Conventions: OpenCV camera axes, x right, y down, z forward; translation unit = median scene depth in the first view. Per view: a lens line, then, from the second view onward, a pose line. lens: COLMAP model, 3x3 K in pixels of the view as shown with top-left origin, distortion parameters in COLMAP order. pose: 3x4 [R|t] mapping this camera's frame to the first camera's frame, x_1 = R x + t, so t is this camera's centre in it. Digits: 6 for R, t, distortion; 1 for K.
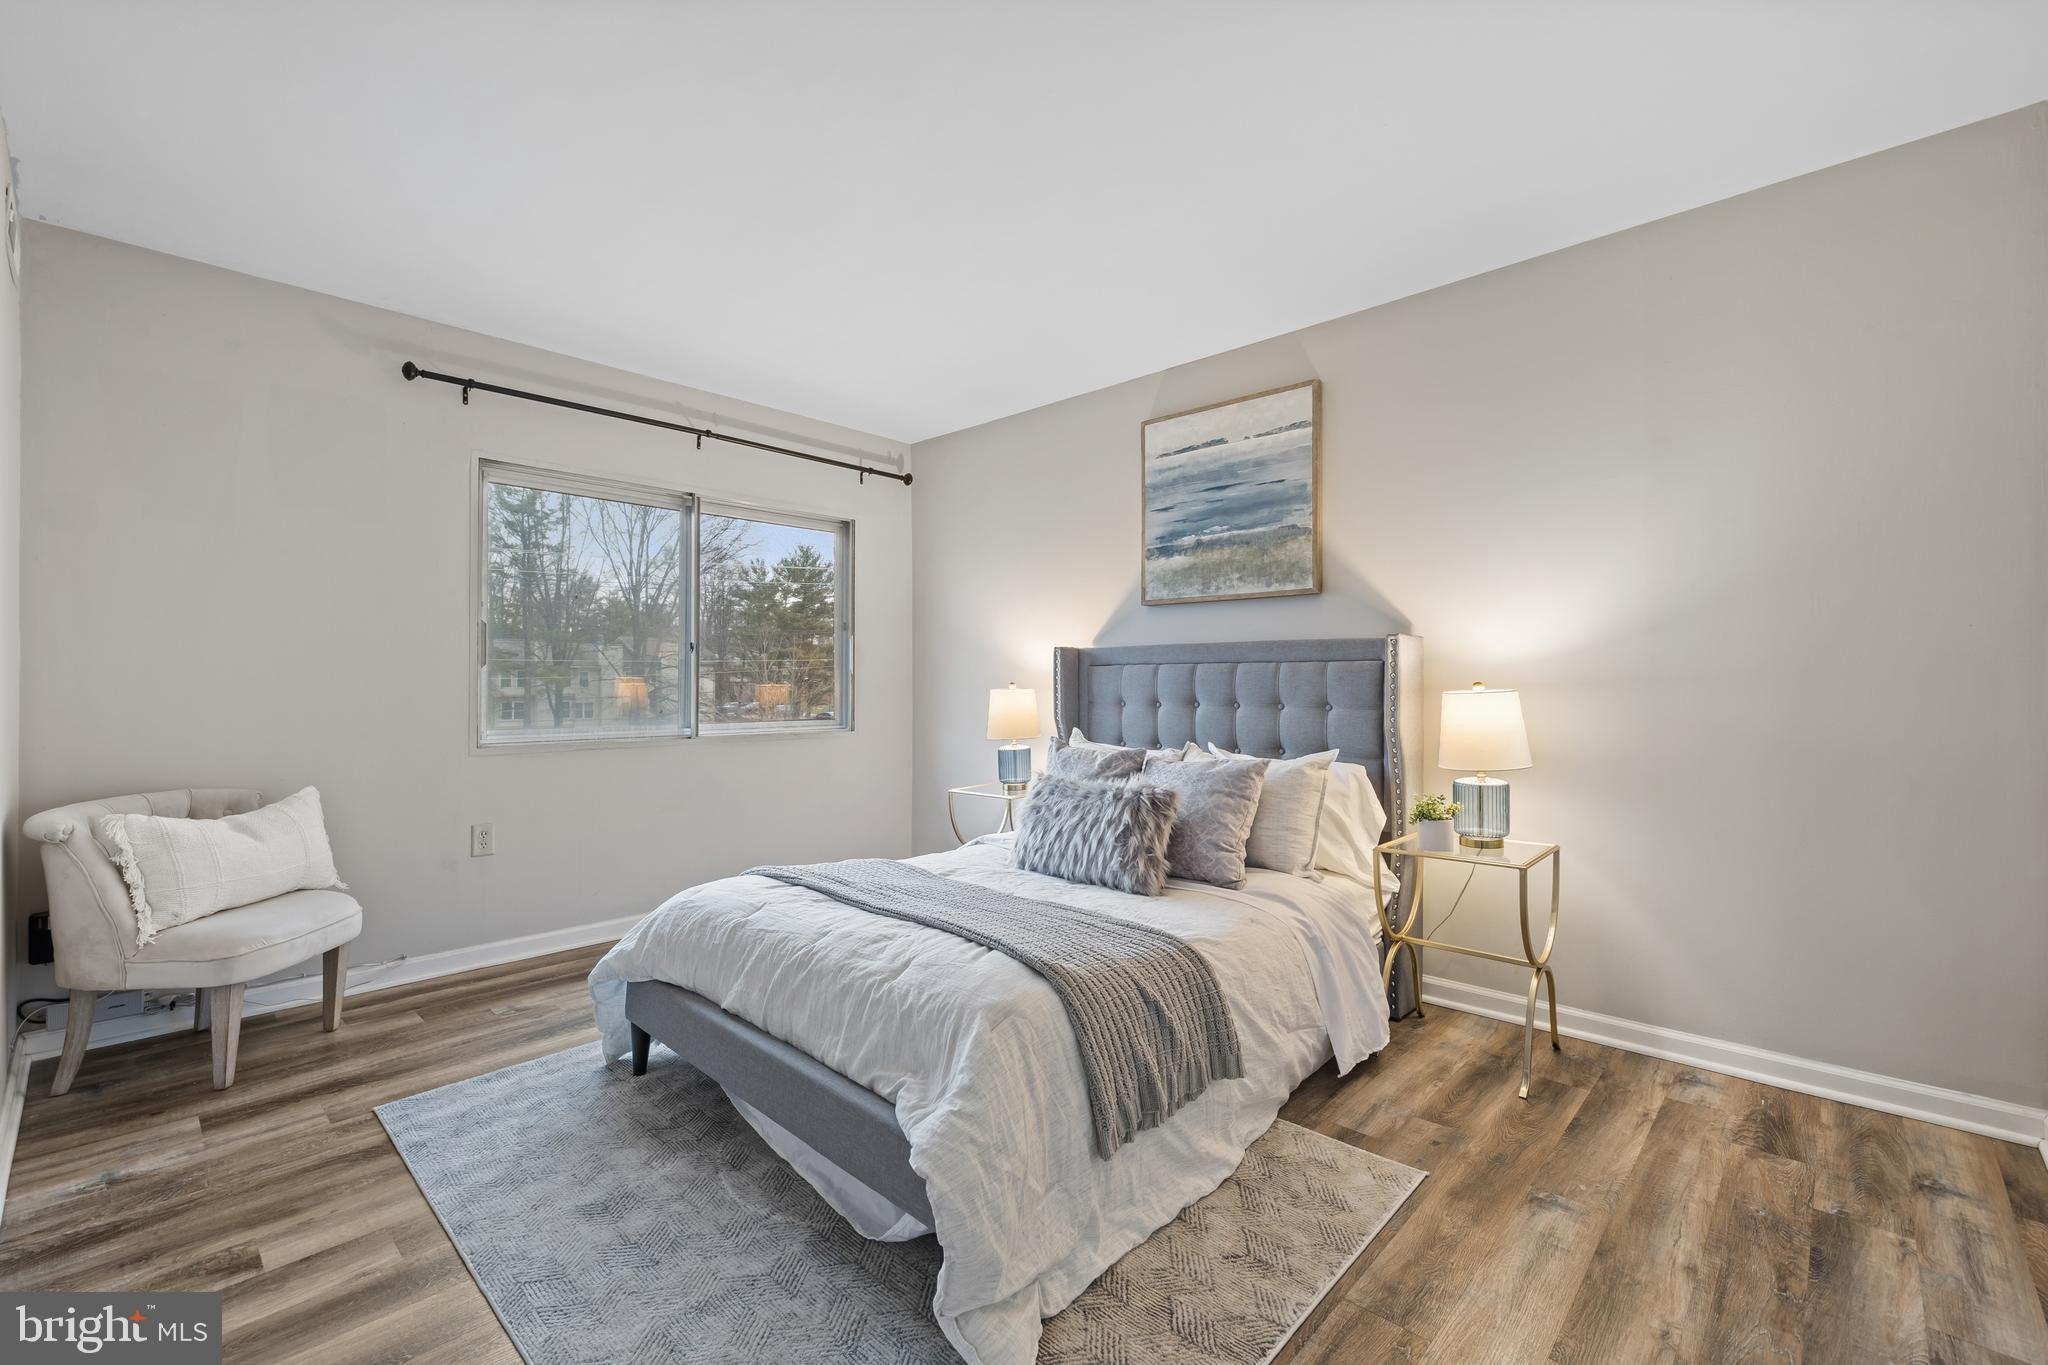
lens RADIAL K [[871.4, 0, 1027.4], [0, 871.4, 686.0], [0, 0, 1]] dist [-0.000930, 0.001506]
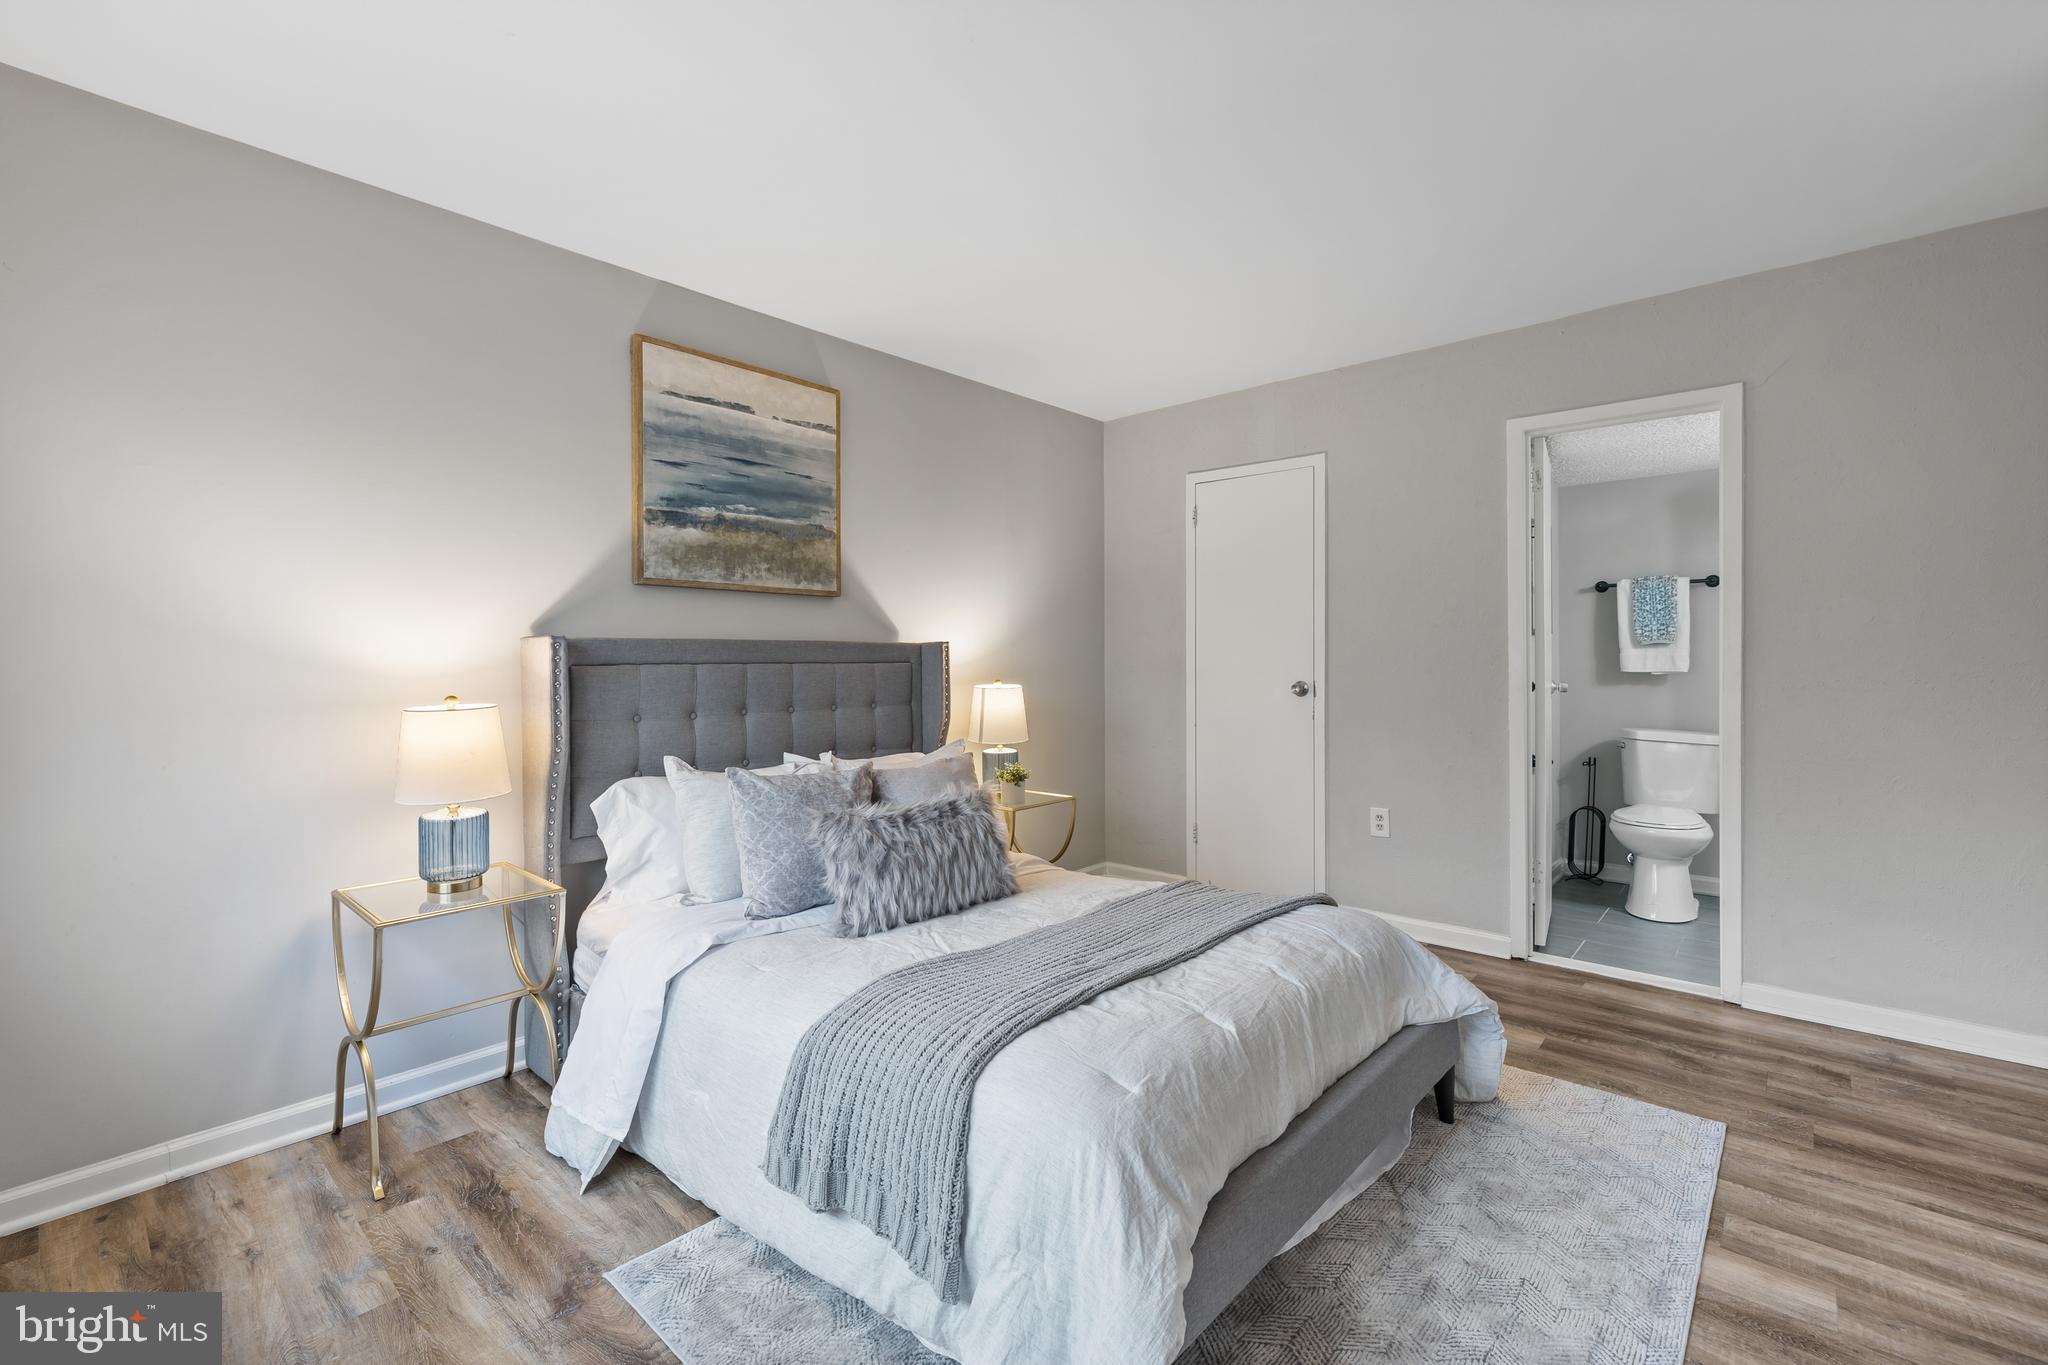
lens RADIAL K [[871.4, 0, 1020.2], [0, 871.4, 673.2], [0, 0, 1]] dist [-0.000930, 0.001506]
pose [[-0.024103, -0.020230, 0.999505, -0.673914], [0.005486, 0.999777, 0.020368, -0.032622], [-0.999694, 0.005974, -0.023987, 0.760700]]
